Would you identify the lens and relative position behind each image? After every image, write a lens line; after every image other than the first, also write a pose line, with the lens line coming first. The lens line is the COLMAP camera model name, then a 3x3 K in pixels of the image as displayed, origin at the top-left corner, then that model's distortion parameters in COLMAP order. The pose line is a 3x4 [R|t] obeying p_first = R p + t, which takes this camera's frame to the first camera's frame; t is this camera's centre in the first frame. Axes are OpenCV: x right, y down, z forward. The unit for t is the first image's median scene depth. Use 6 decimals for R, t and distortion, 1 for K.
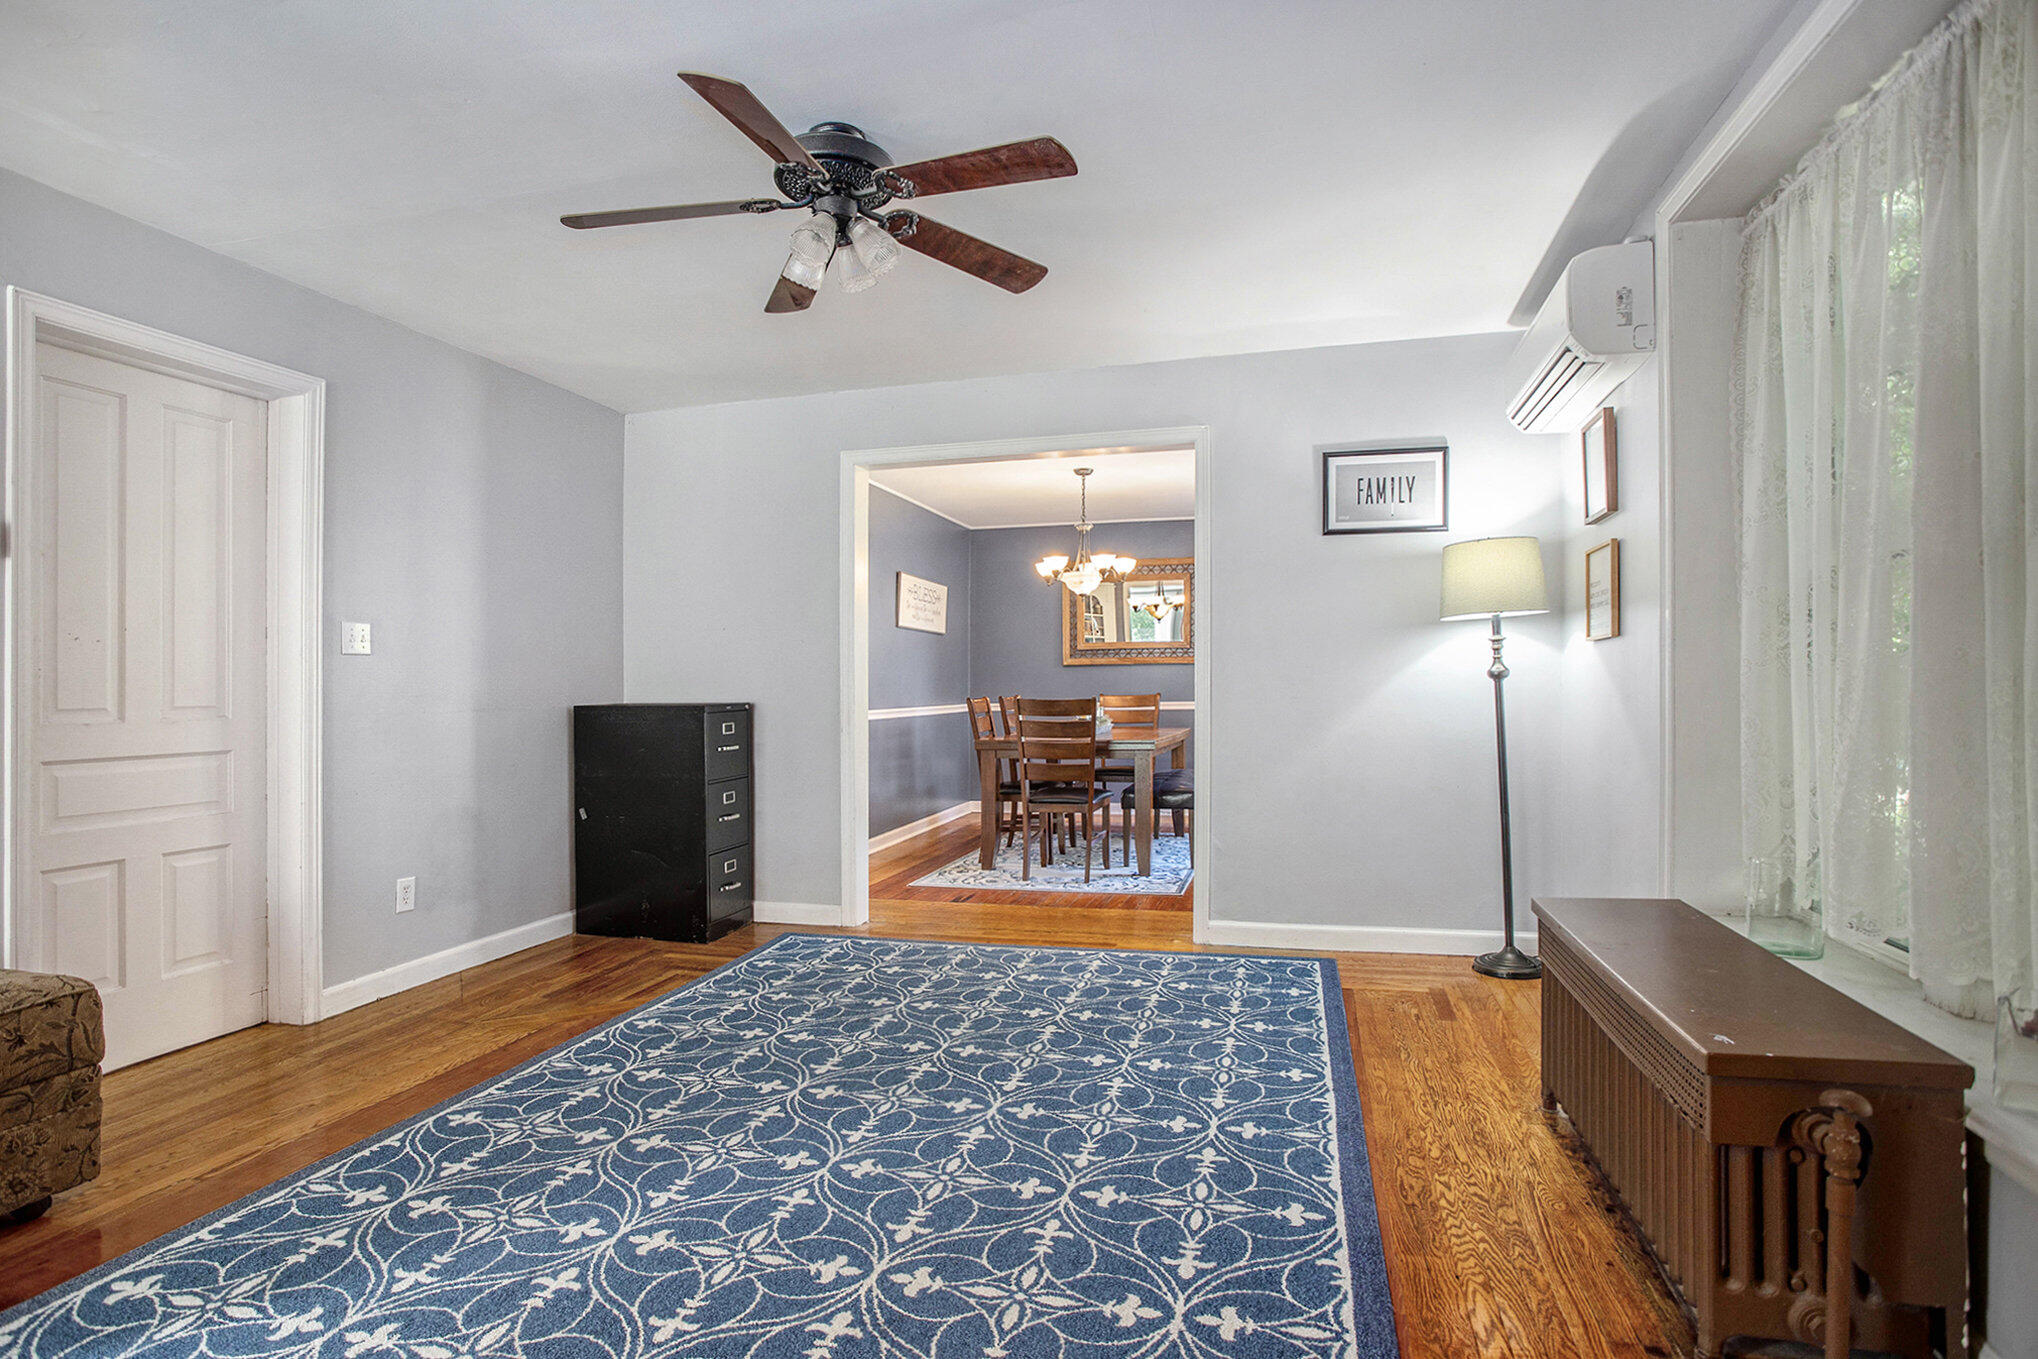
lens RADIAL K [[1107.6, 0, 1036.5], [0, 1107.6, 694.1], [0, 0, 1]] dist [-0.000547, 0.000225]
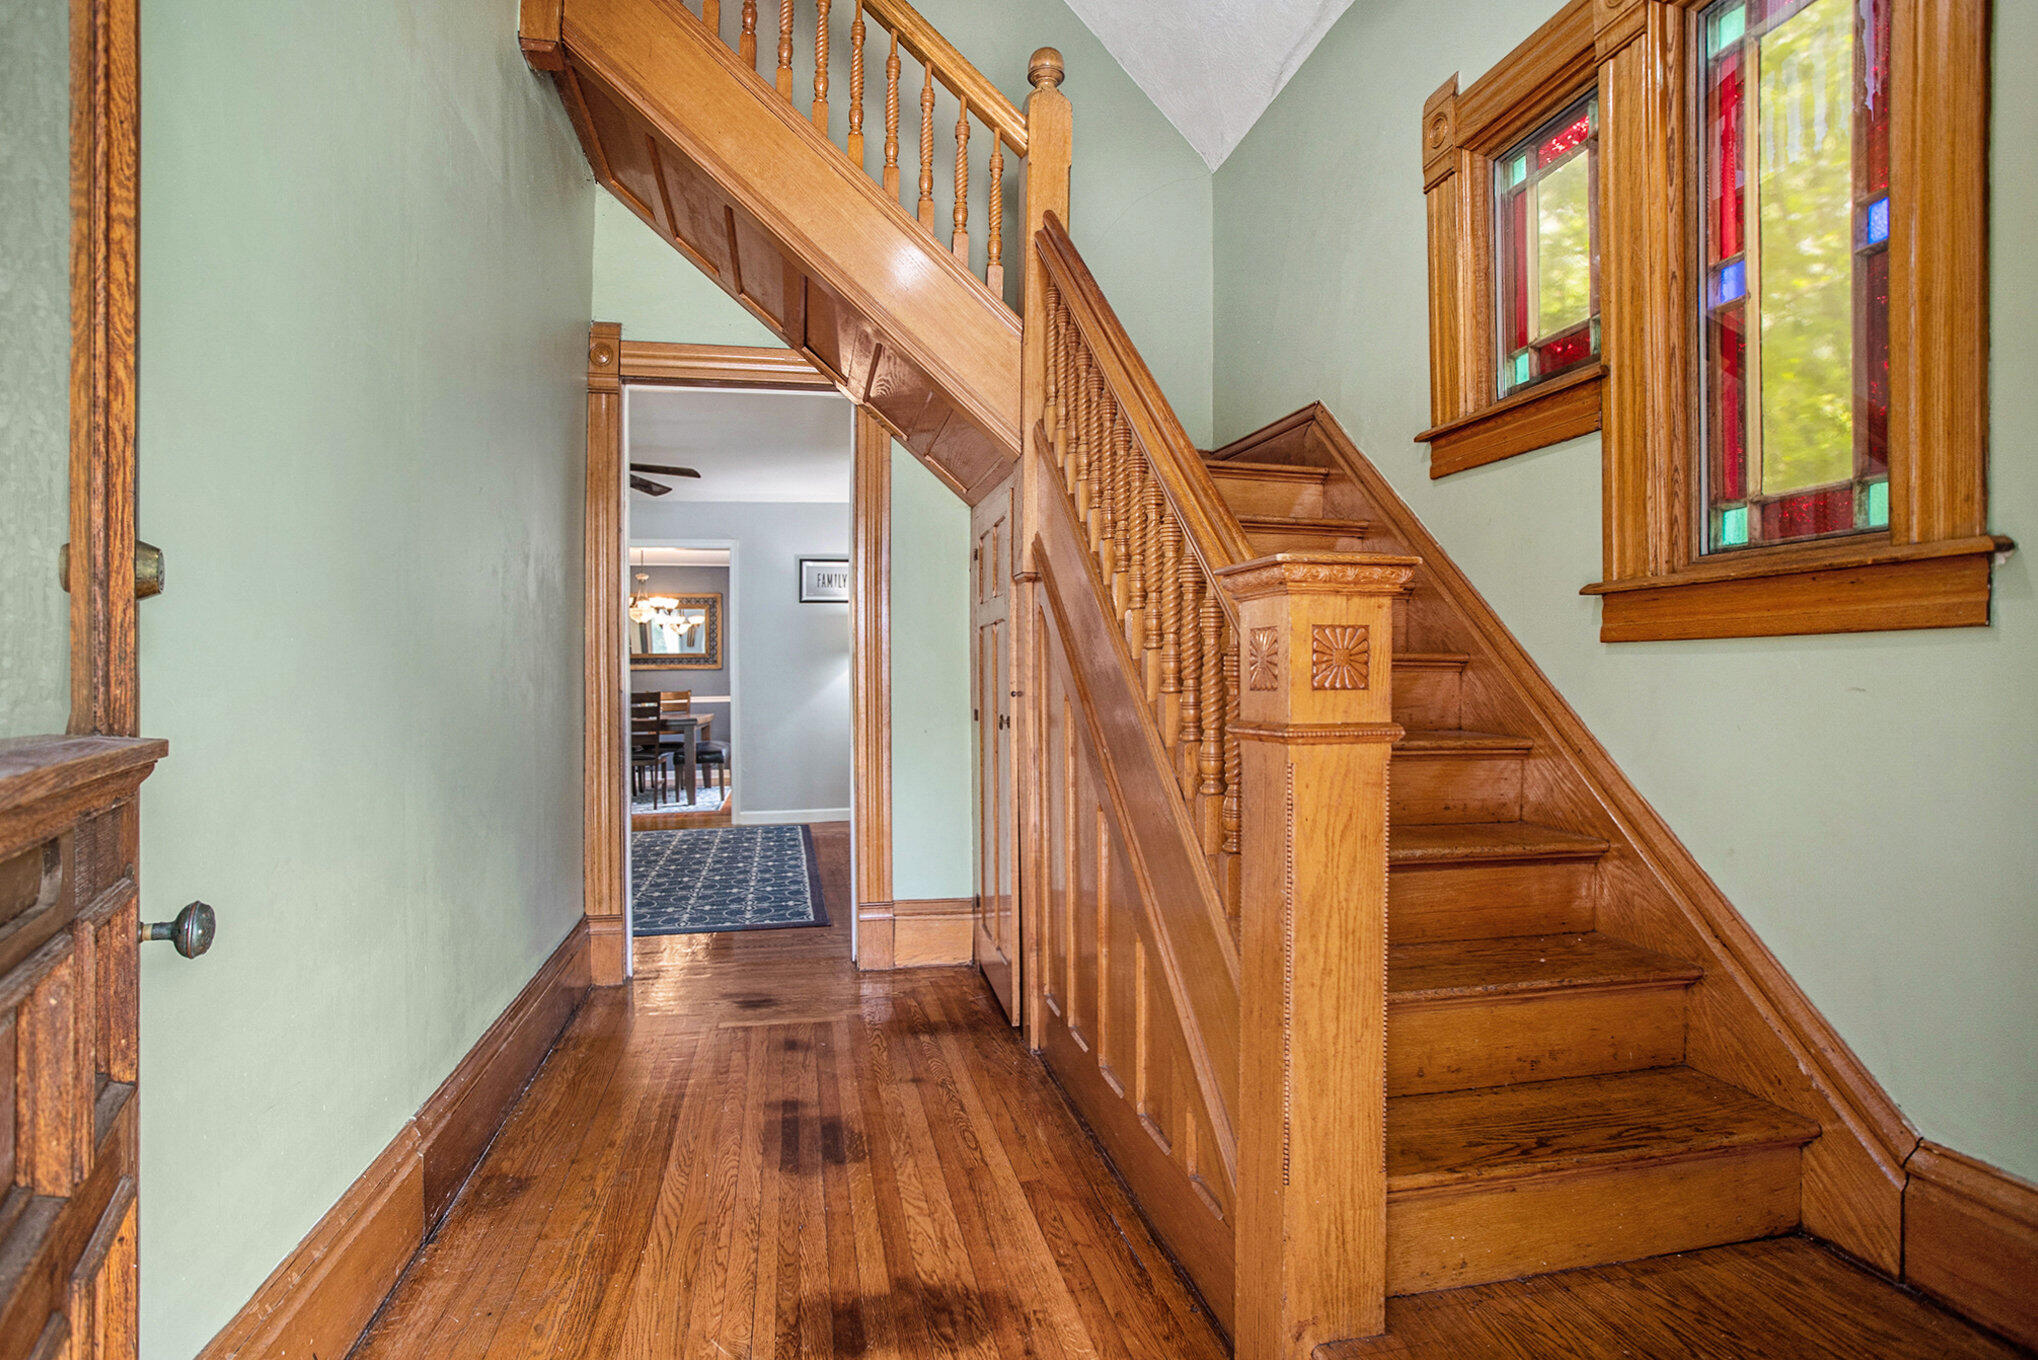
lens RADIAL K [[1107.6, 0, 1036.5], [0, 1107.6, 694.6], [0, 0, 1]] dist [-0.000547, 0.000225]
pose [[0.901477, -0.011407, 0.432676, -0.197128], [0.012363, 0.999923, 0.000603, 0.017486], [-0.432650, 0.004806, 0.901549, -0.877440]]
